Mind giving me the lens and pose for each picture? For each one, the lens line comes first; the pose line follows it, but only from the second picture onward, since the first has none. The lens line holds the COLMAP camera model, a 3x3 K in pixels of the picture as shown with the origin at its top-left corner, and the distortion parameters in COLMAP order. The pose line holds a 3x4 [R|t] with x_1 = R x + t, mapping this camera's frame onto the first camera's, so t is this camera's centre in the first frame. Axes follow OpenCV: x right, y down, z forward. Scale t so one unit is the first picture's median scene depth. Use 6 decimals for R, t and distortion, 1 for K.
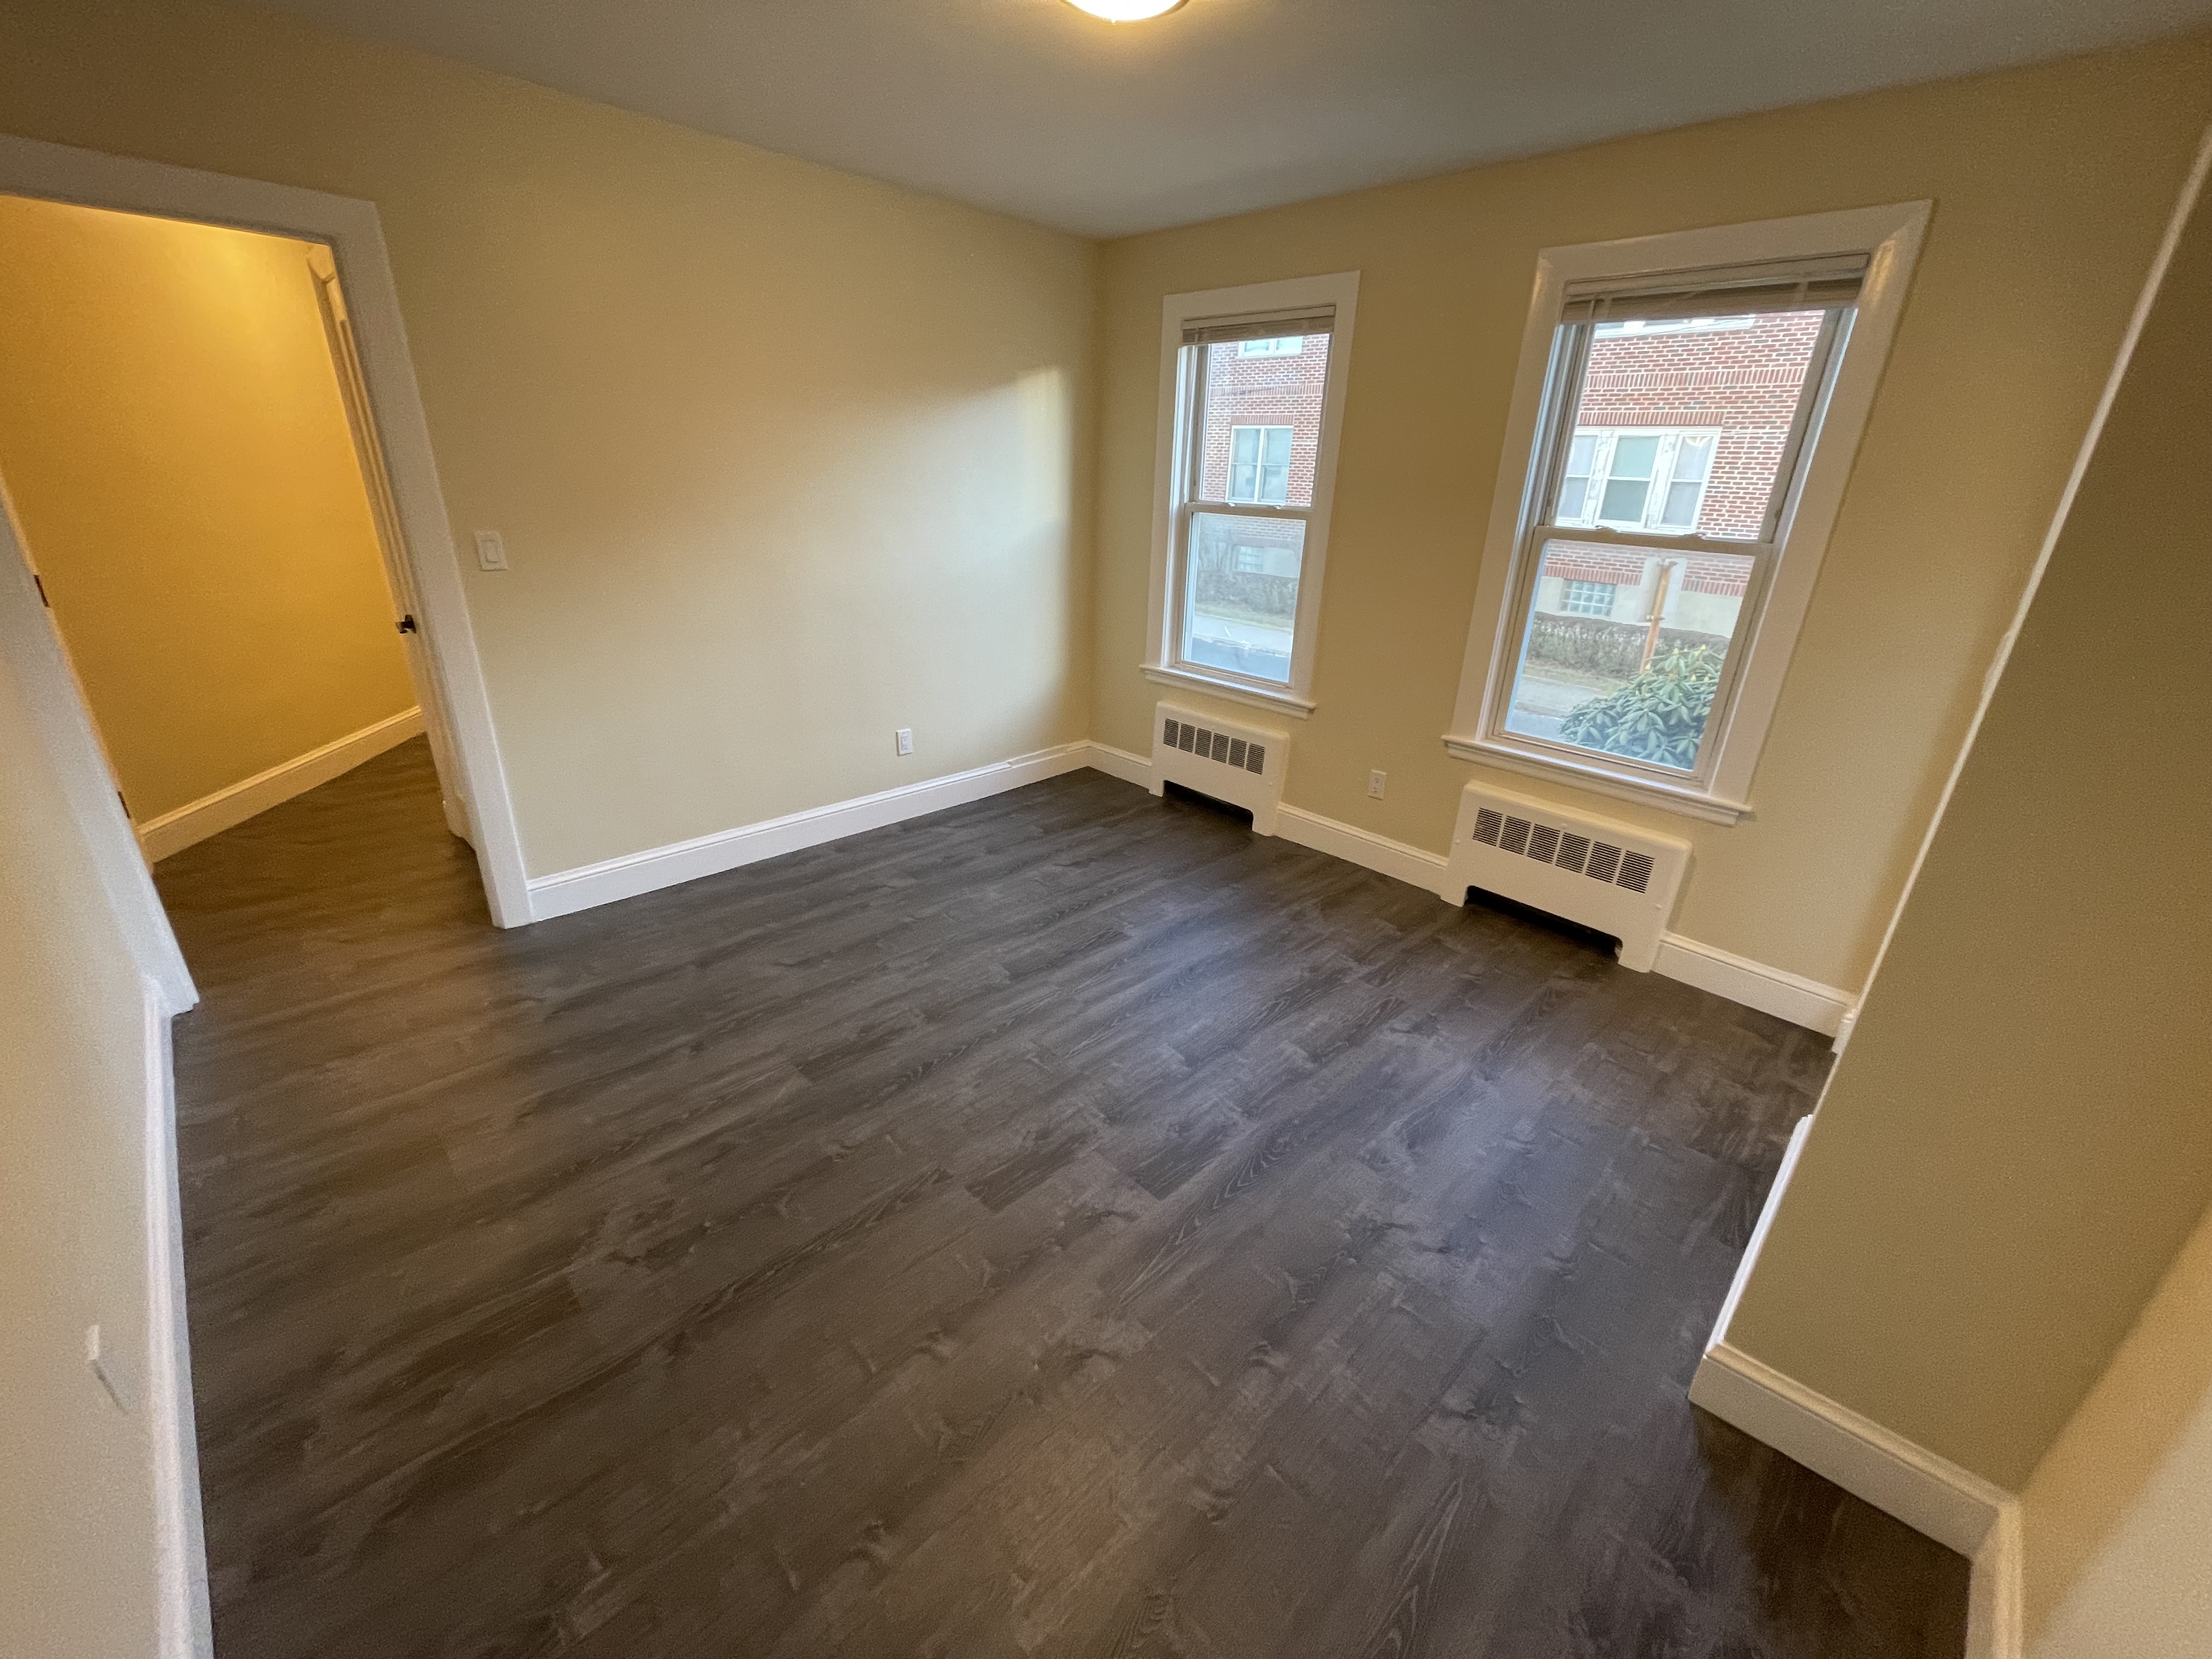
lens RADIAL K [[883.4, 0, 1100.0], [0, 883.4, 821.1], [0, 0, 1]] dist [0.003293, 0.000448]
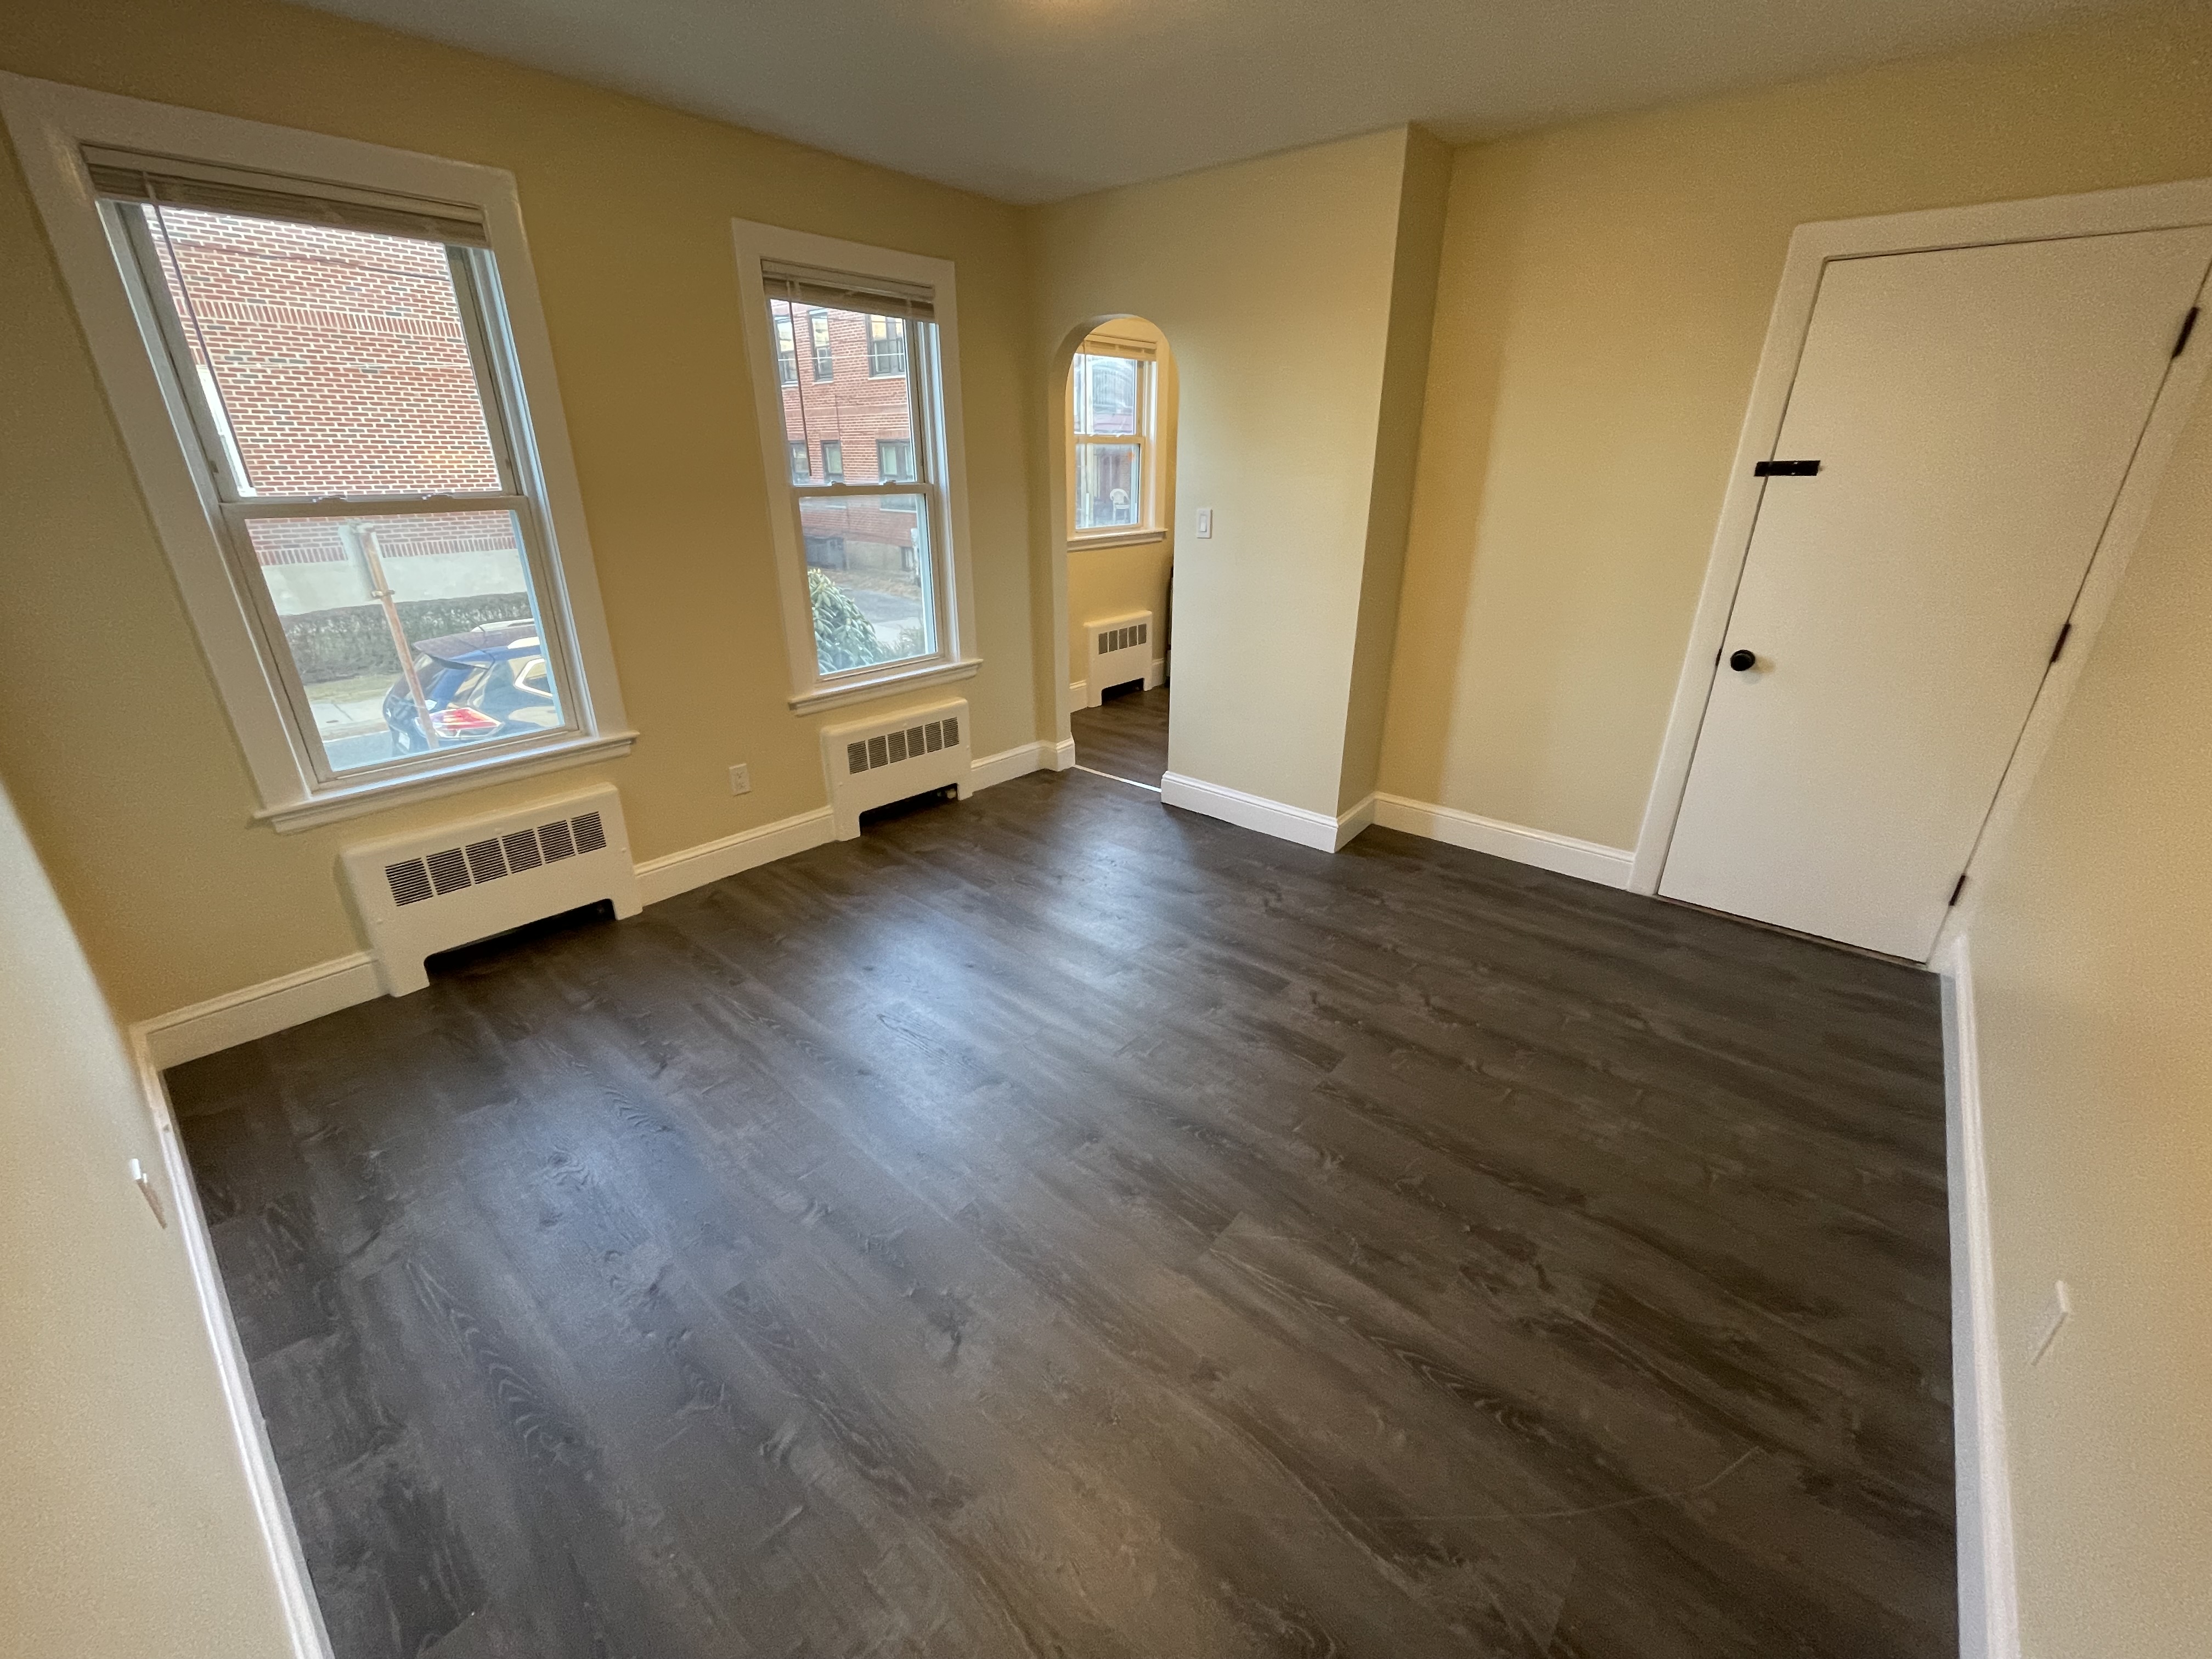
lens RADIAL K [[890.4, 0, 1106.0], [0, 890.4, 829.5], [0, 0, 1]] dist [-0.009319, -0.000017]
pose [[-0.079960, -0.419050, 0.904435, -0.705054], [0.367501, 0.831030, 0.417530, -0.298486], [-0.926579, 0.365767, 0.087552, 0.707212]]
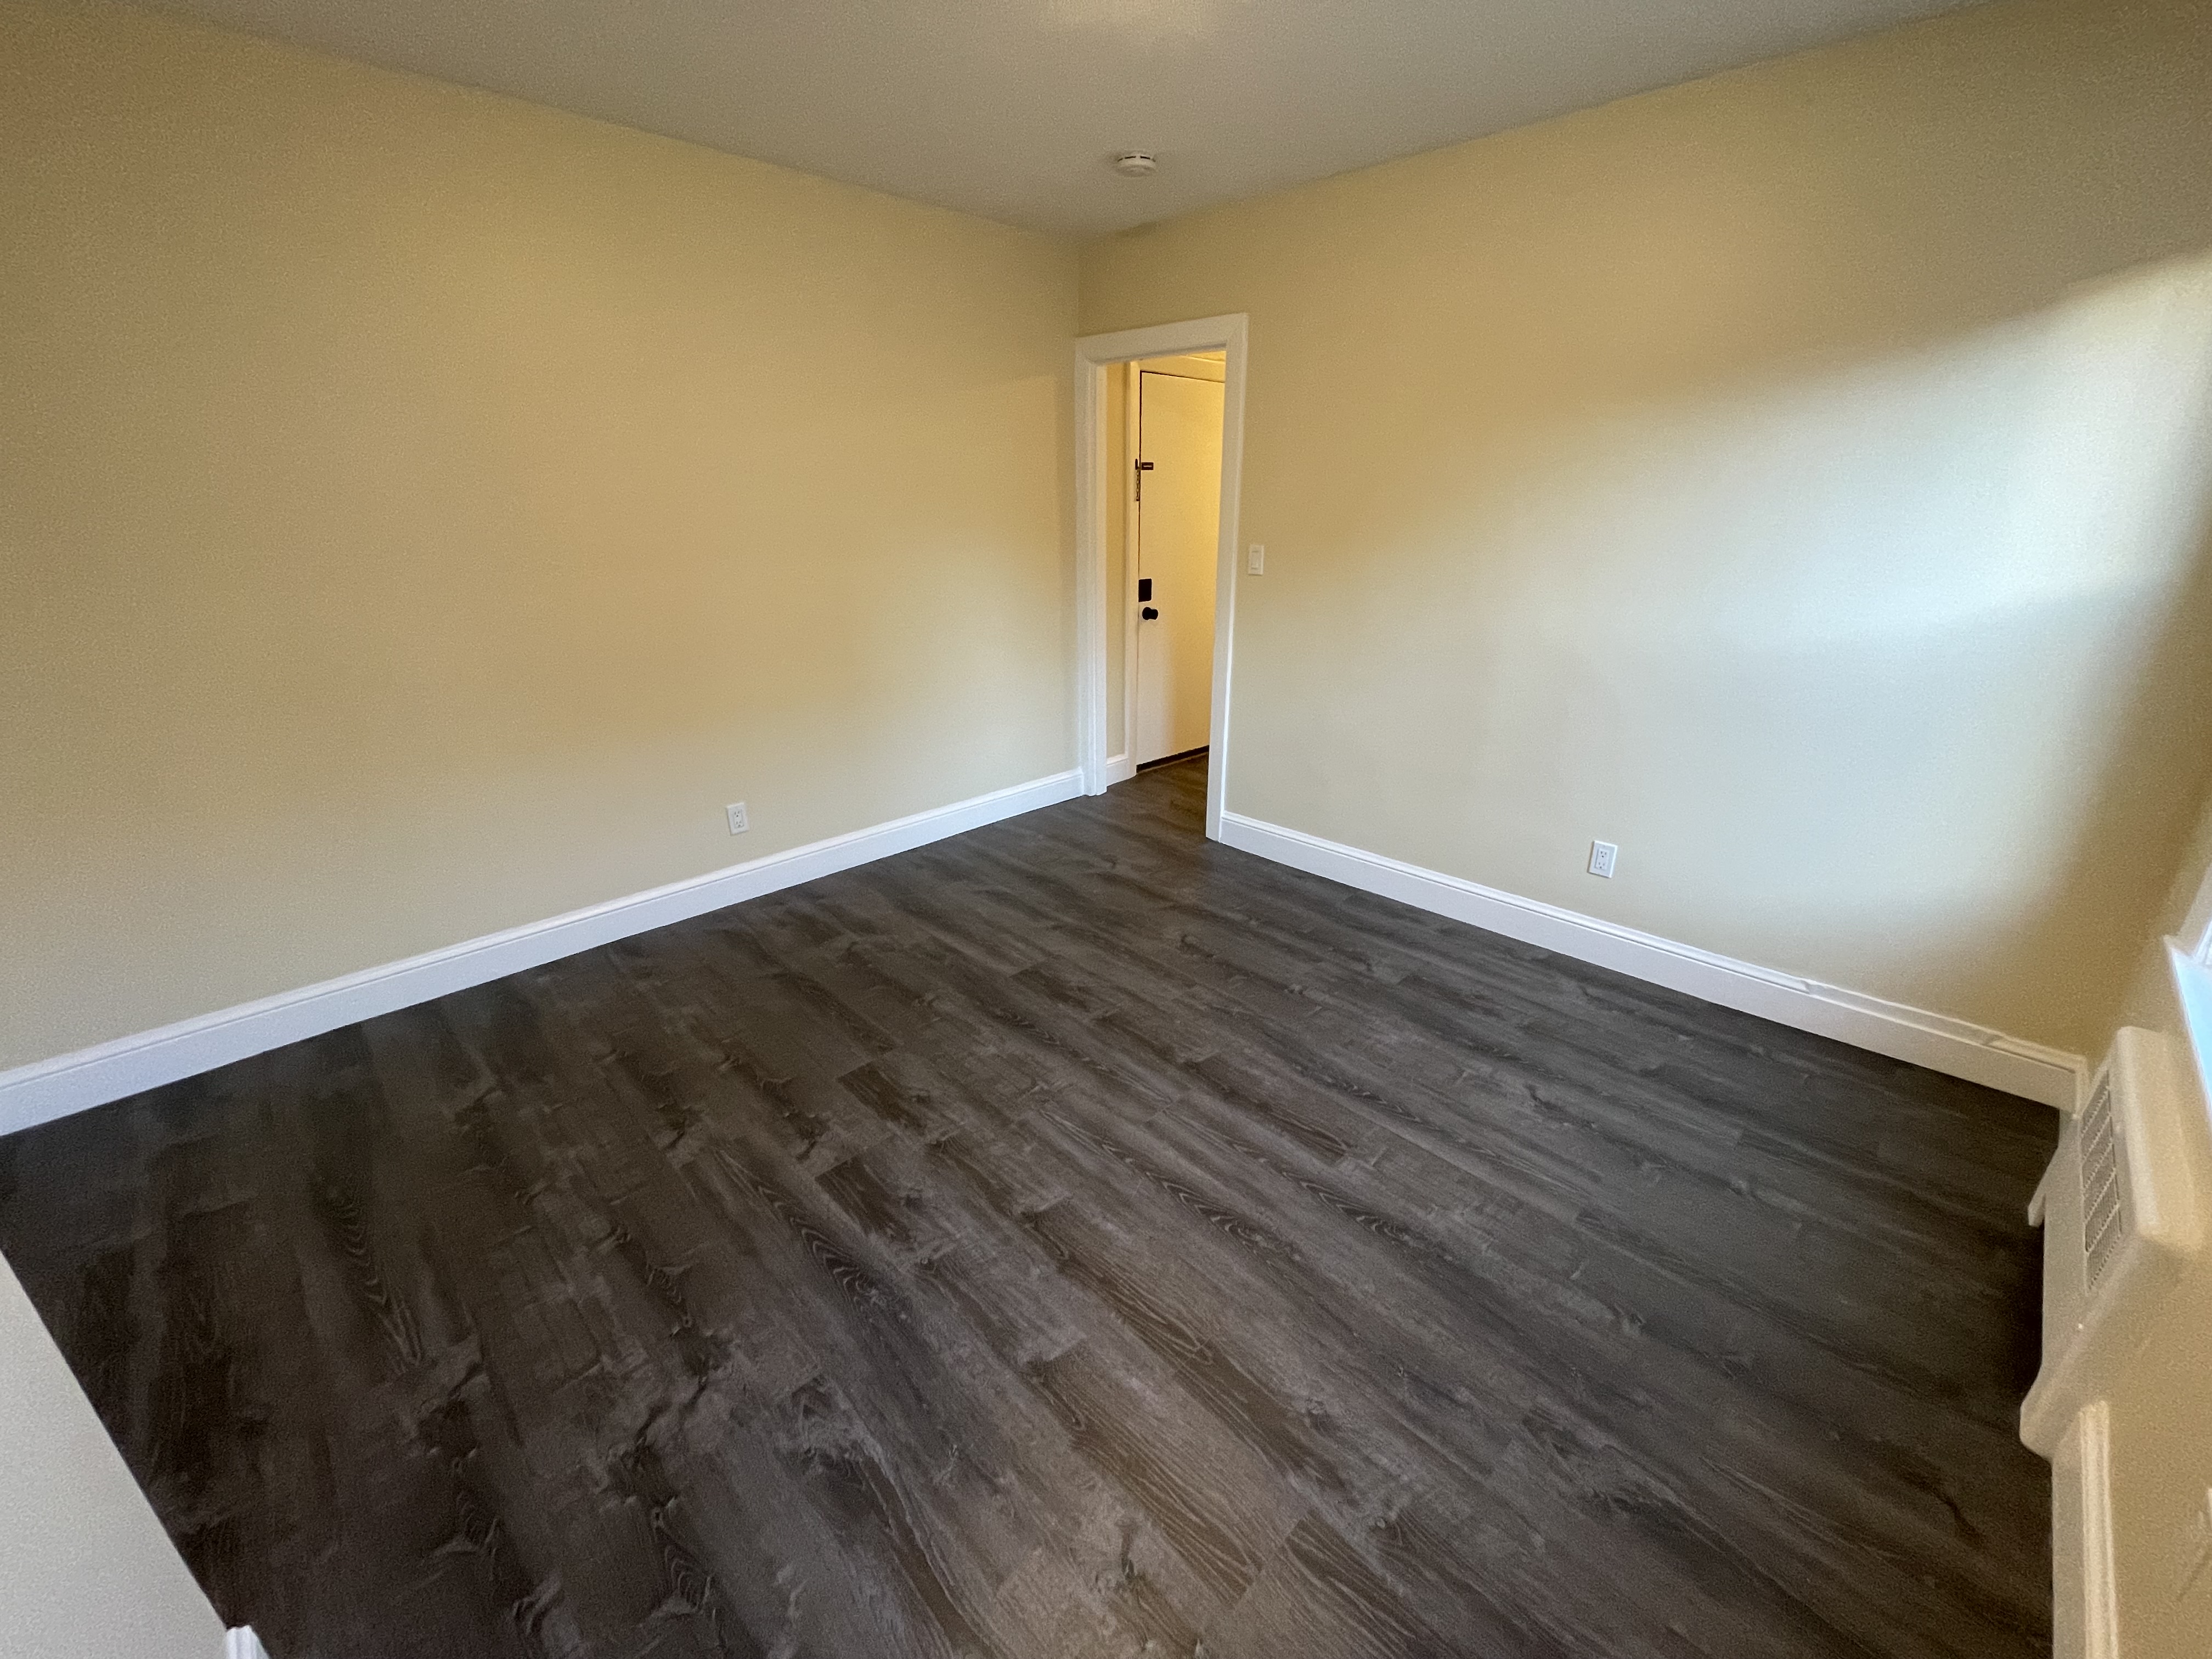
lens RADIAL K [[902.1, 0, 1106.0], [0, 902.1, 829.5], [0, 0, 1]] dist [-0.001770, -0.000069]
pose [[0.005842, 0.322769, -0.946460, 0.615772], [-0.370206, 0.879924, 0.297794, -0.237974], [0.928931, 0.348645, 0.124632, 0.695623]]
